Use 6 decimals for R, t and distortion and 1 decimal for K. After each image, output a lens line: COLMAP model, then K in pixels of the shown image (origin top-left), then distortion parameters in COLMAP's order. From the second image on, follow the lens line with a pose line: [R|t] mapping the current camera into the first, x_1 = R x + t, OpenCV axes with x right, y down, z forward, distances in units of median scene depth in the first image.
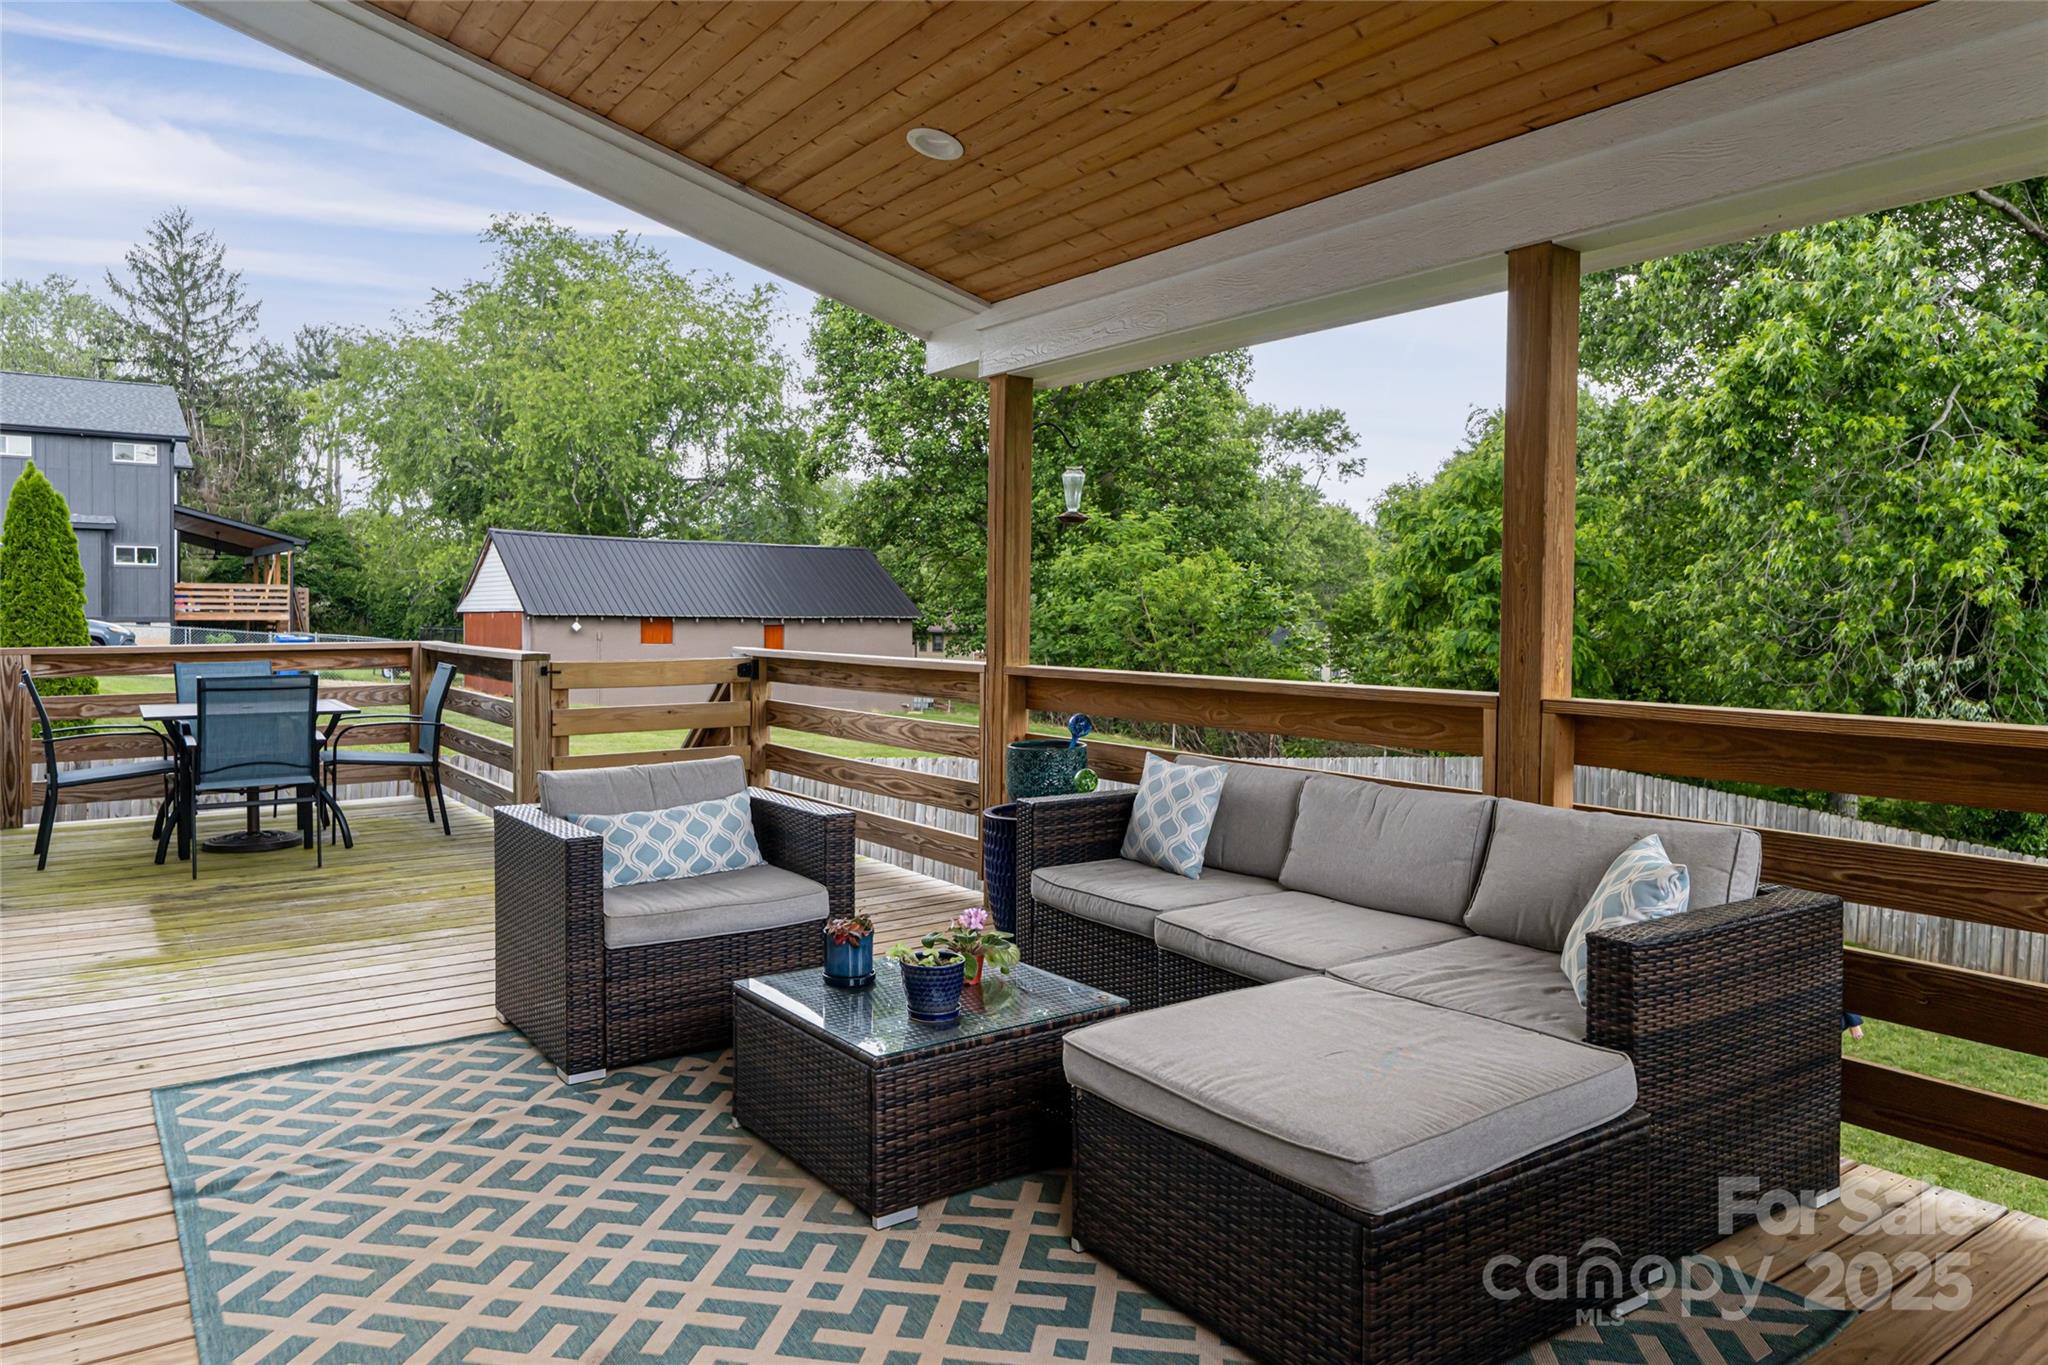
lens RADIAL K [[1335.1, 0, 1023.6], [0, 1335.1, 675.9], [0, 0, 1]] dist [-0.002406, 0.000091]
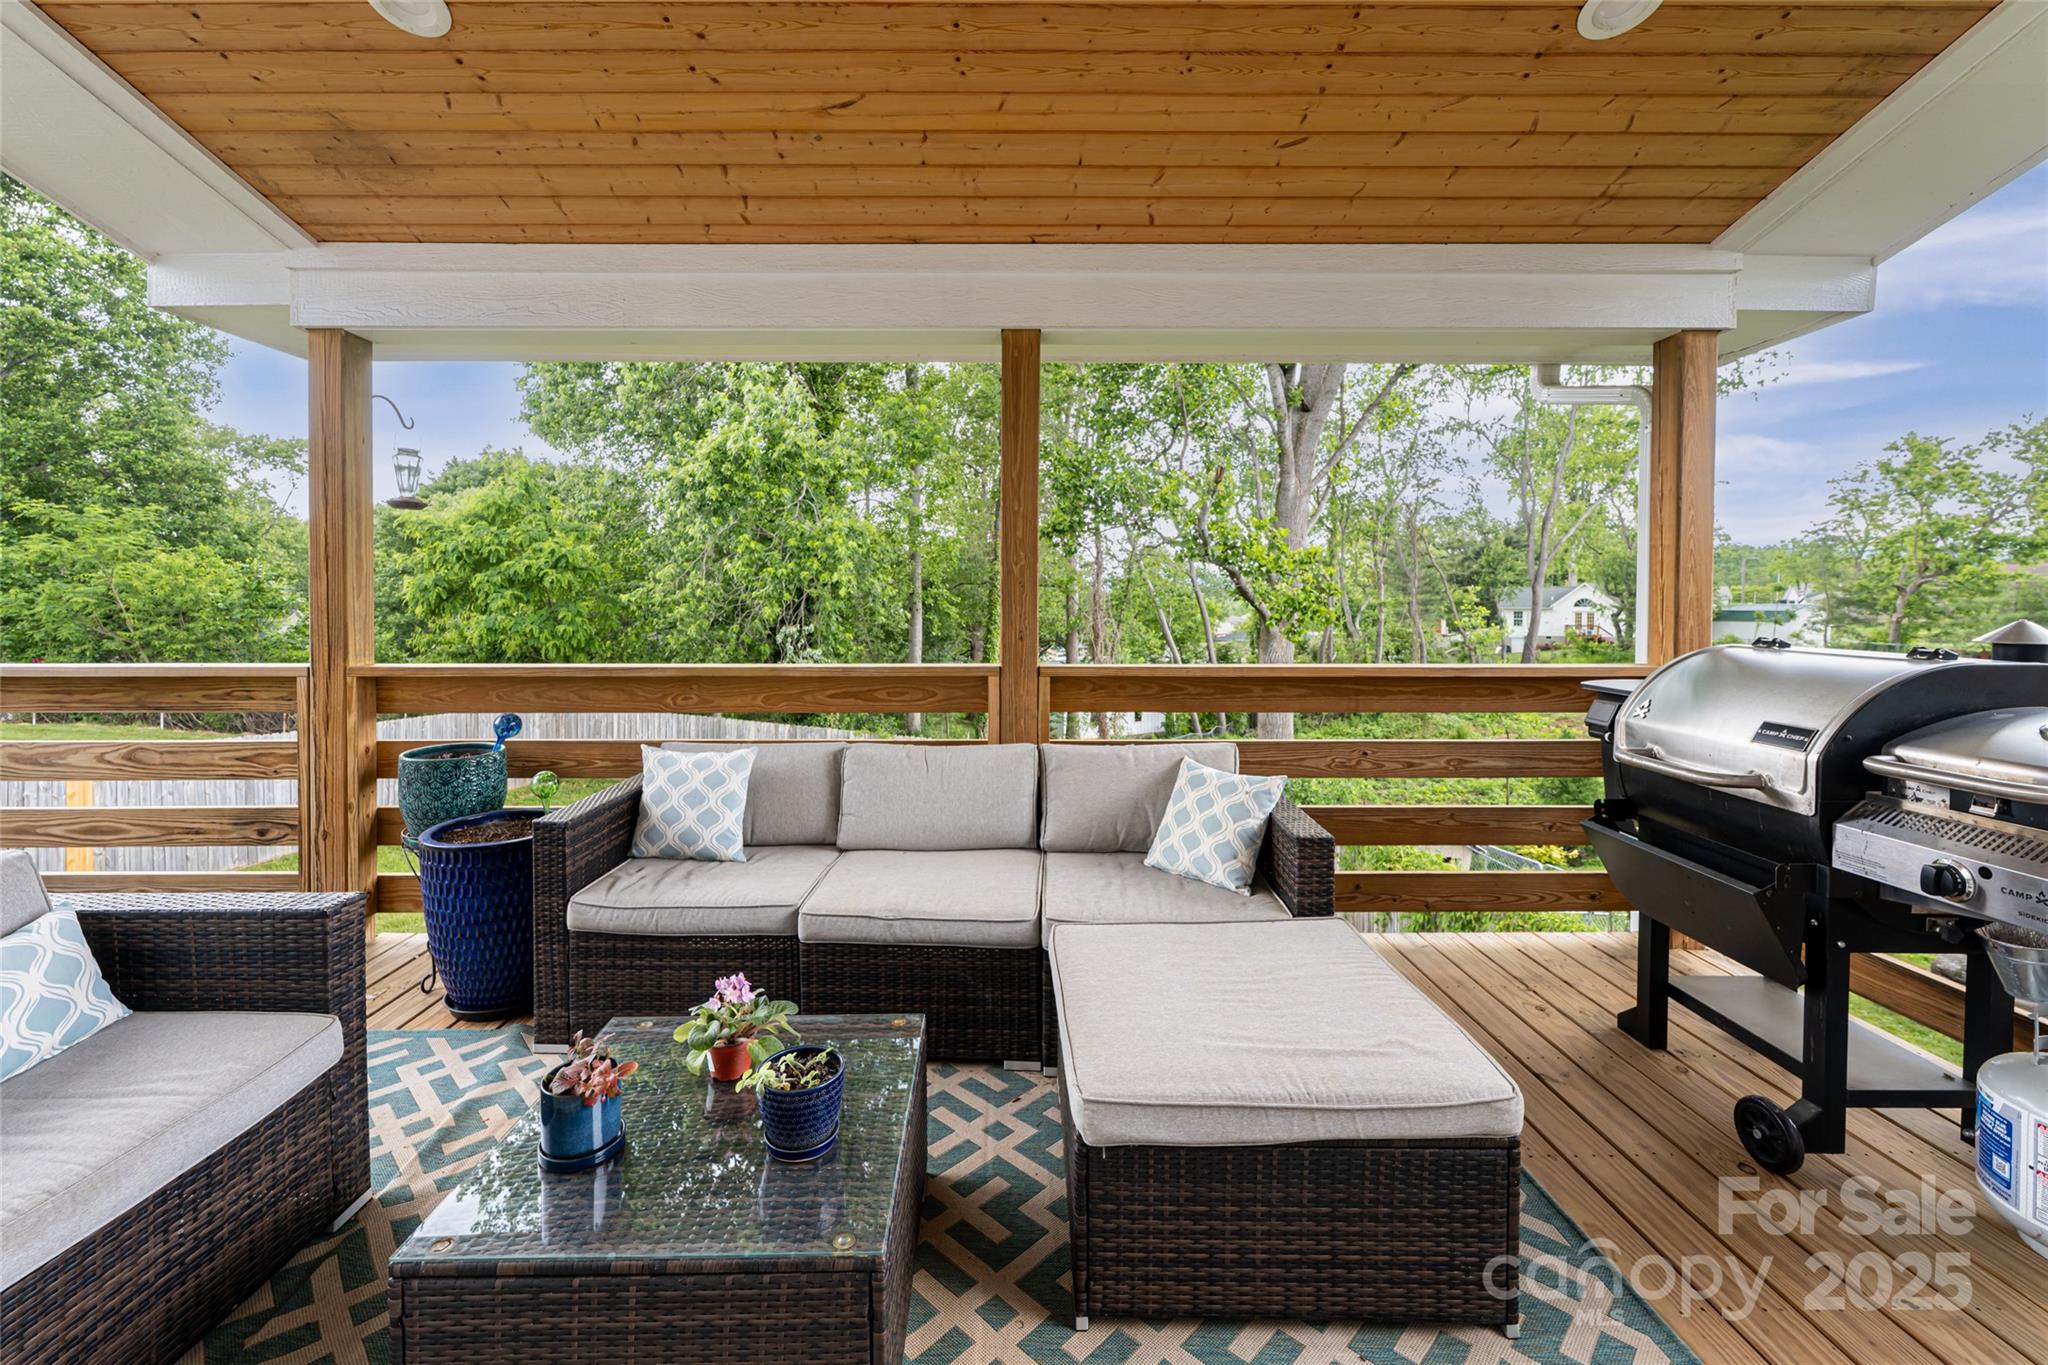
lens RADIAL K [[832.9, 0, 1008.8], [0, 832.9, 629.2], [0, 0, 1]] dist [-0.001562, 0.000283]
pose [[0.584386, -0.030158, 0.810915, -0.075434], [0.041624, 0.999108, 0.007161, -0.006671], [-0.810408, 0.029568, 0.585120, 0.126469]]
